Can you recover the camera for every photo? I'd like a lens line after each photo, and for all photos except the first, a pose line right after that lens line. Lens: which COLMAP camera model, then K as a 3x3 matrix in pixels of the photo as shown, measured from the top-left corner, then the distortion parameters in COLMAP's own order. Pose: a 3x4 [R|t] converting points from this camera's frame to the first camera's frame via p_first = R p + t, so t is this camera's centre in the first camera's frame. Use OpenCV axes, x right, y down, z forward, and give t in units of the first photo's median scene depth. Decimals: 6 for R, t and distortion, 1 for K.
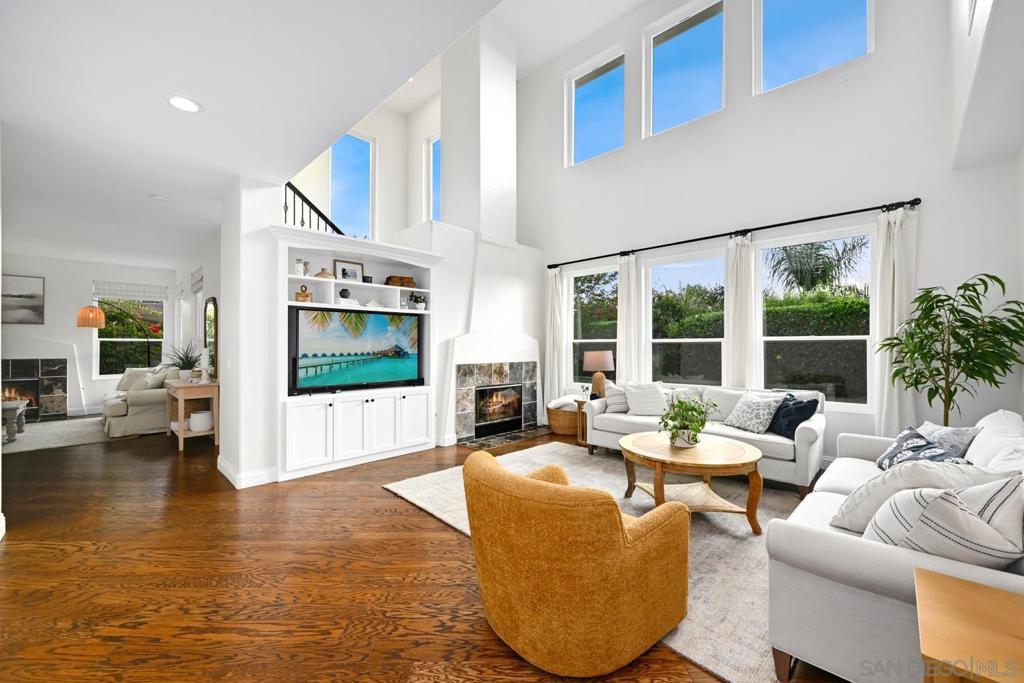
lens RADIAL K [[408.3, 0, 516.6], [0, 408.3, 342.0], [0, 0, 1]] dist [-0.002707, 0.000374]
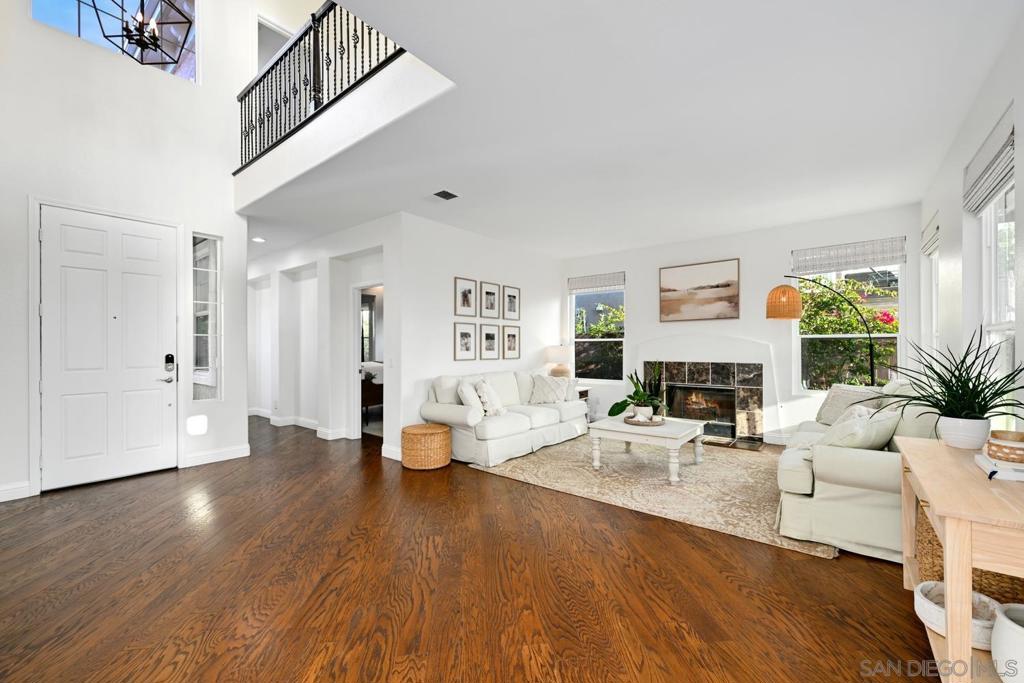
lens RADIAL K [[408.3, 0, 515.3], [0, 408.3, 348.8], [0, 0, 1]] dist [-0.002707, 0.000374]
pose [[0.089144, 0.000886, -0.996018, -0.421489], [0.012714, 0.999917, 0.002027, 0.007596], [0.995938, -0.012844, 0.089125, 0.501764]]
